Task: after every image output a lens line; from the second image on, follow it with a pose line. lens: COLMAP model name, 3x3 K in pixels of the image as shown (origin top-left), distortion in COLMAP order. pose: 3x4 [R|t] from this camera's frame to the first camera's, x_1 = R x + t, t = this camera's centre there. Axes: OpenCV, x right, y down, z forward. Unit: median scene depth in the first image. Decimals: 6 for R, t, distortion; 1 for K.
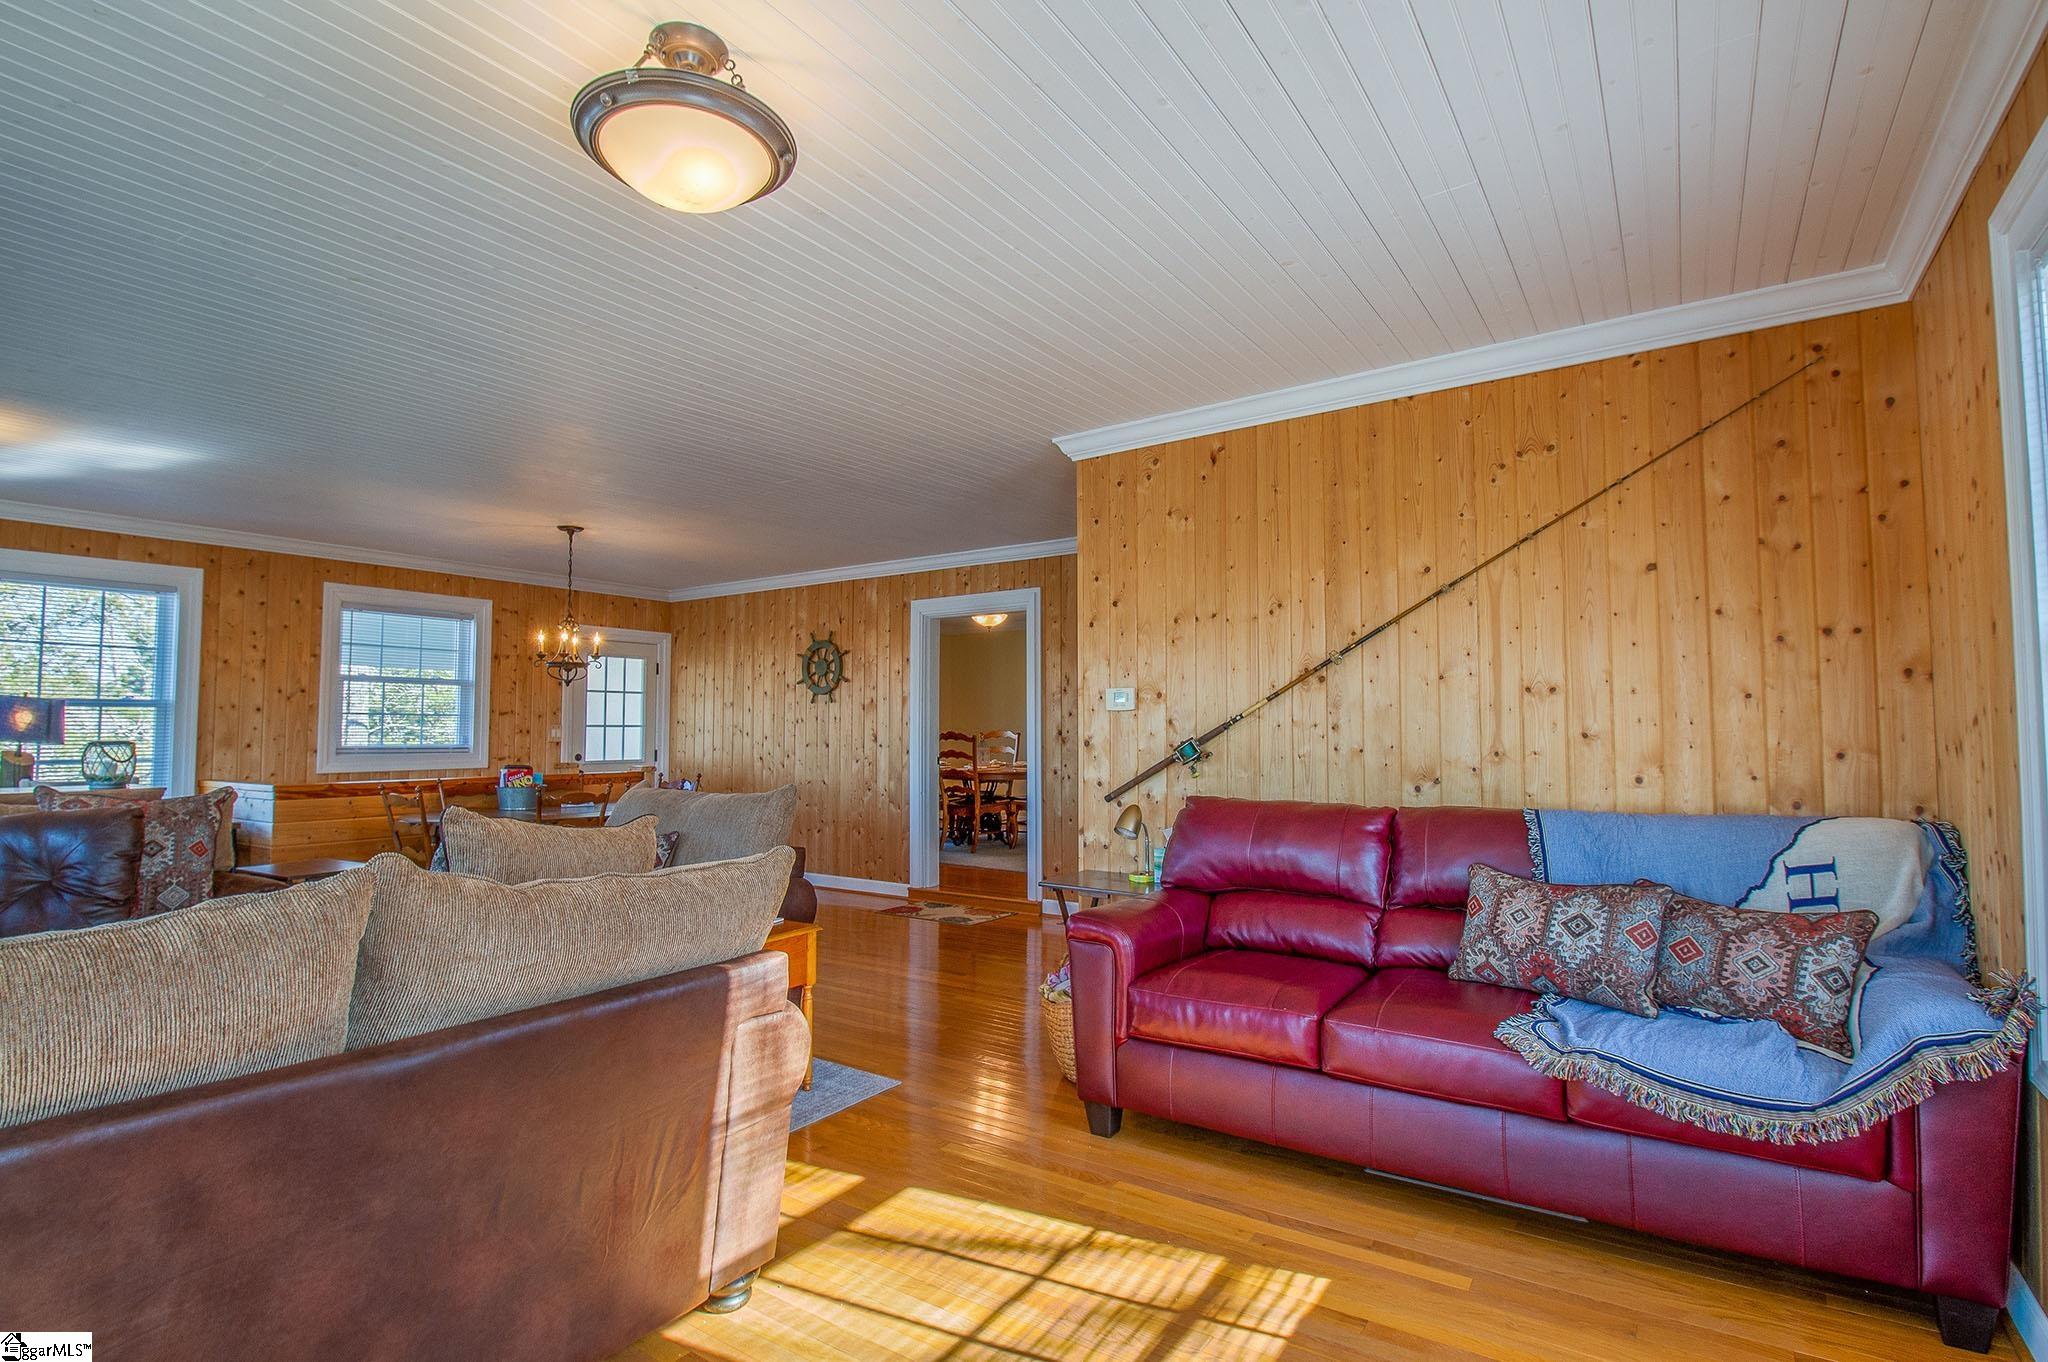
lens RADIAL K [[955.7, 0, 1016.6], [0, 955.7, 677.2], [0, 0, 1]] dist [-0.022789, -0.001301]
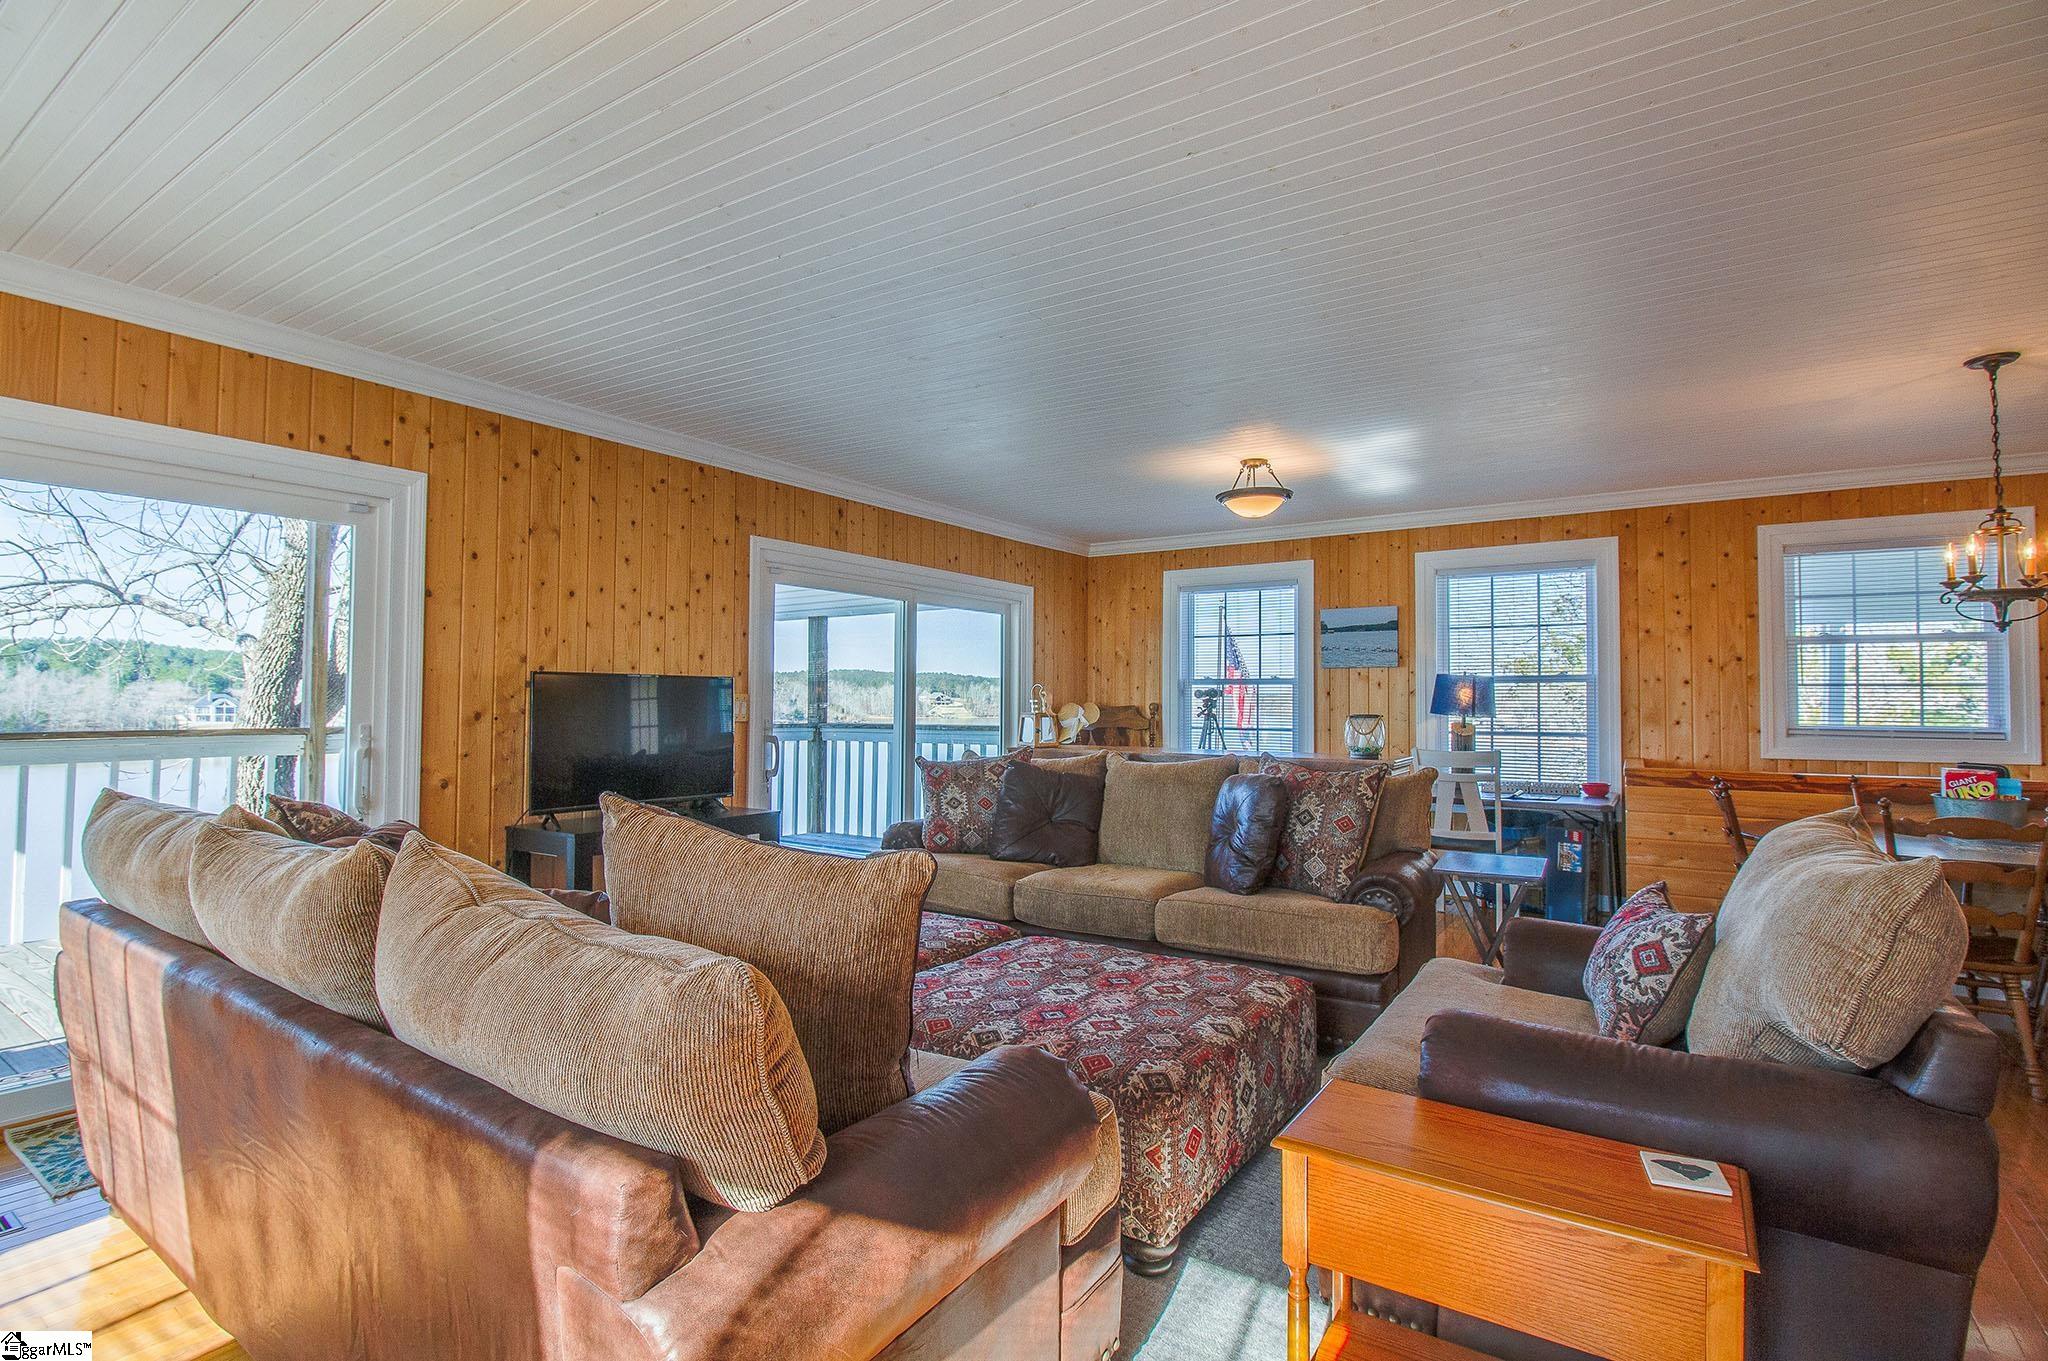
lens RADIAL K [[955.7, 0, 1014.5], [0, 955.7, 678.1], [0, 0, 1]] dist [-0.022789, -0.001301]
pose [[0.015661, -0.023230, -0.999607, 0.075547], [0.050870, 0.998454, -0.022406, 0.017495], [0.998582, -0.050499, 0.016819, 0.342697]]
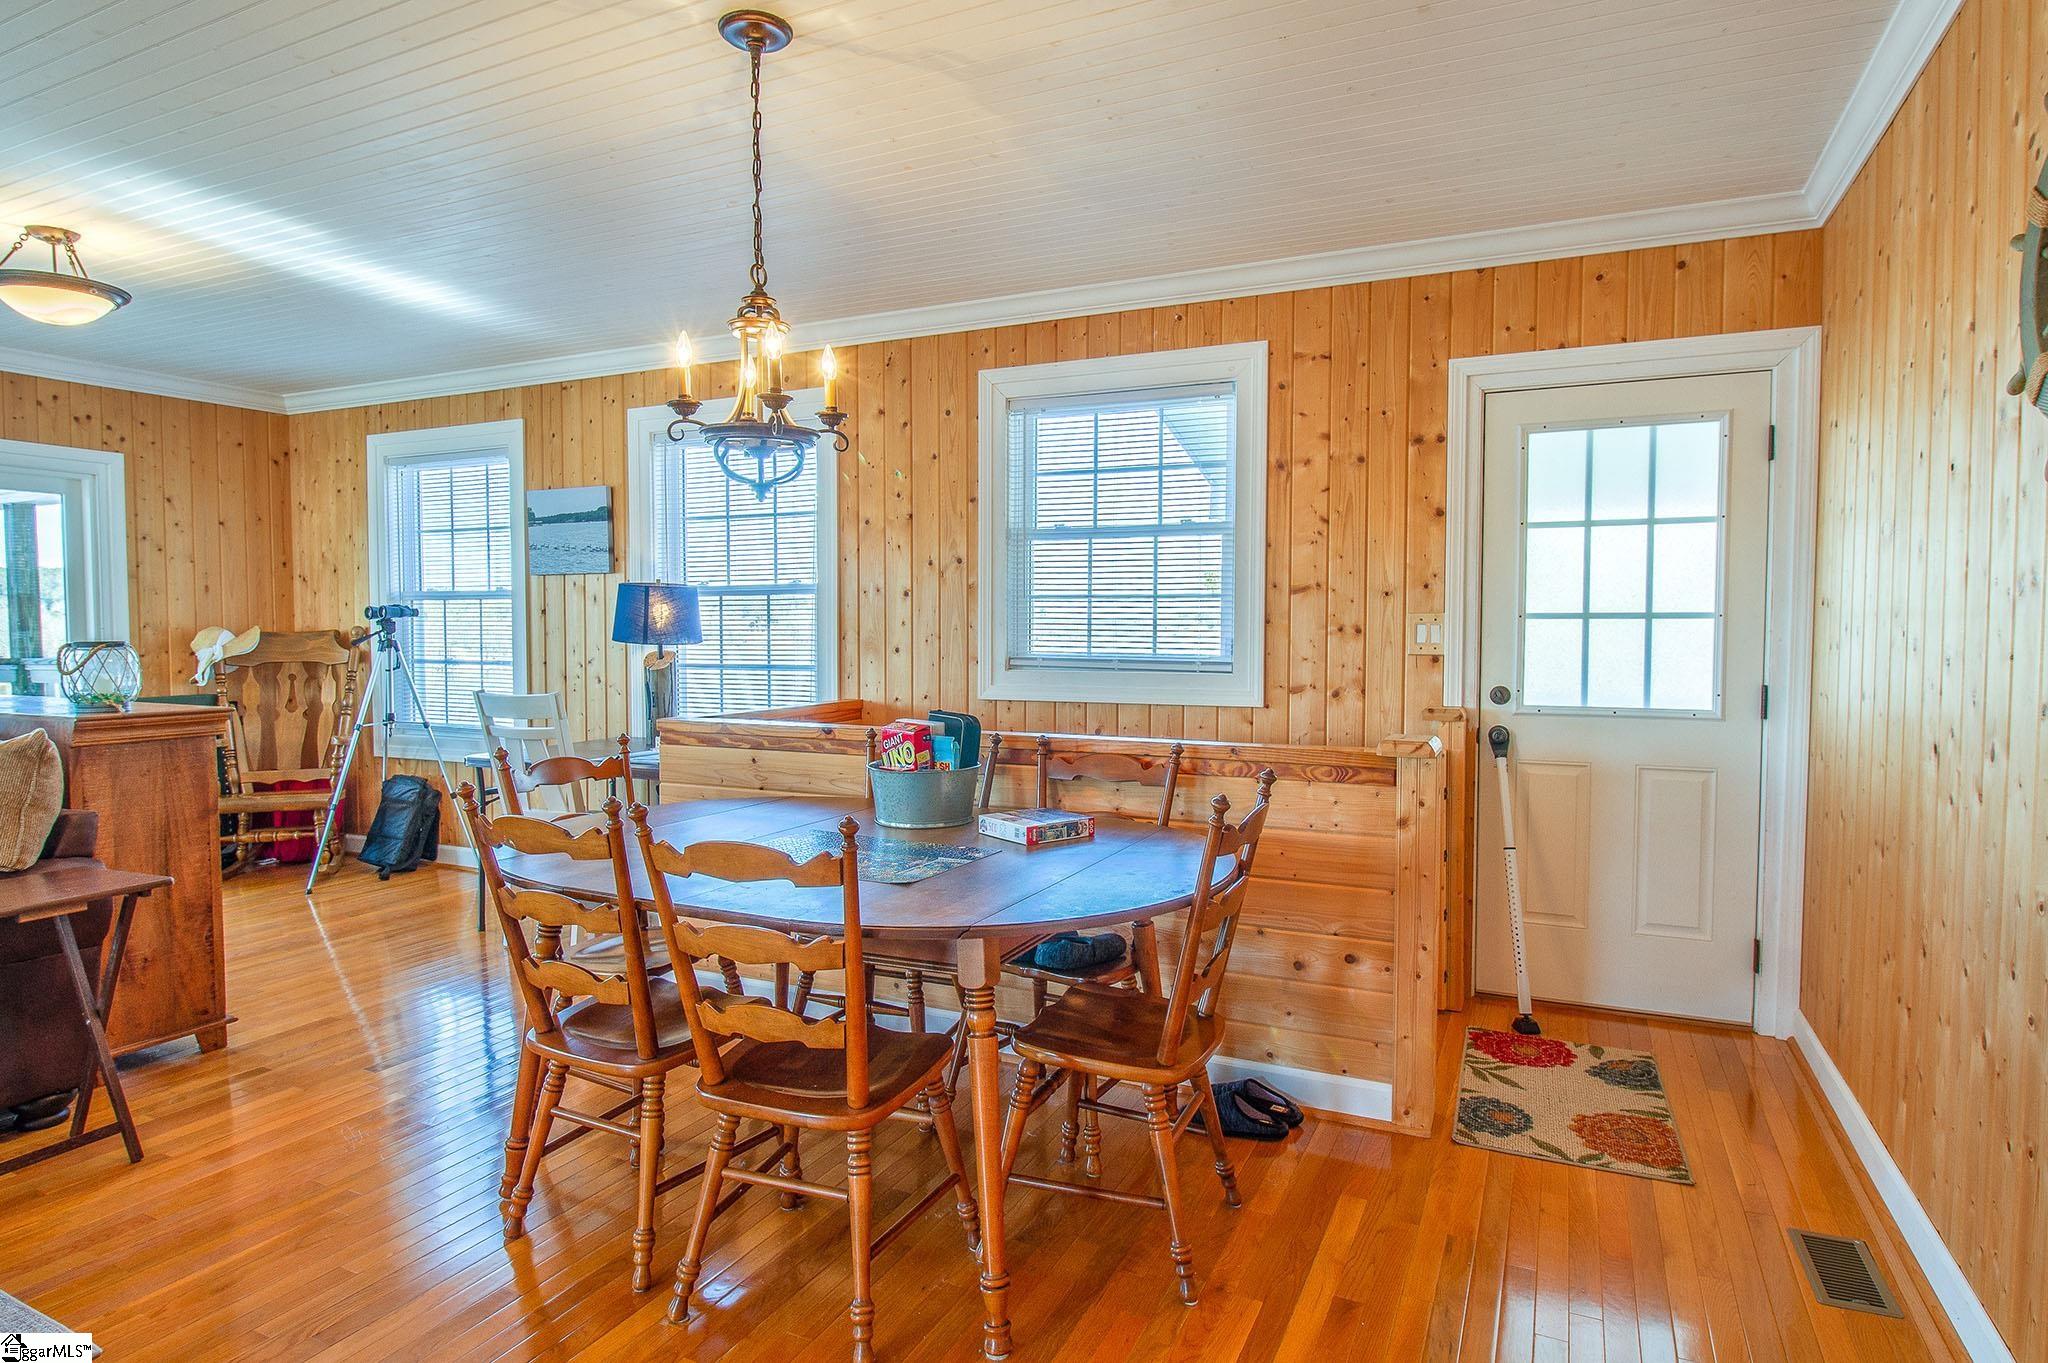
lens RADIAL K [[1131.1, 0, 1032.9], [0, 1131.1, 685.0], [0, 0, 1]] dist [-0.003859, -0.001257]
pose [[0.165248, 0.056001, -0.984661, -0.034849], [0.054190, 0.996363, 0.065761, 0.049080], [0.984762, -0.064226, 0.161612, 0.935468]]
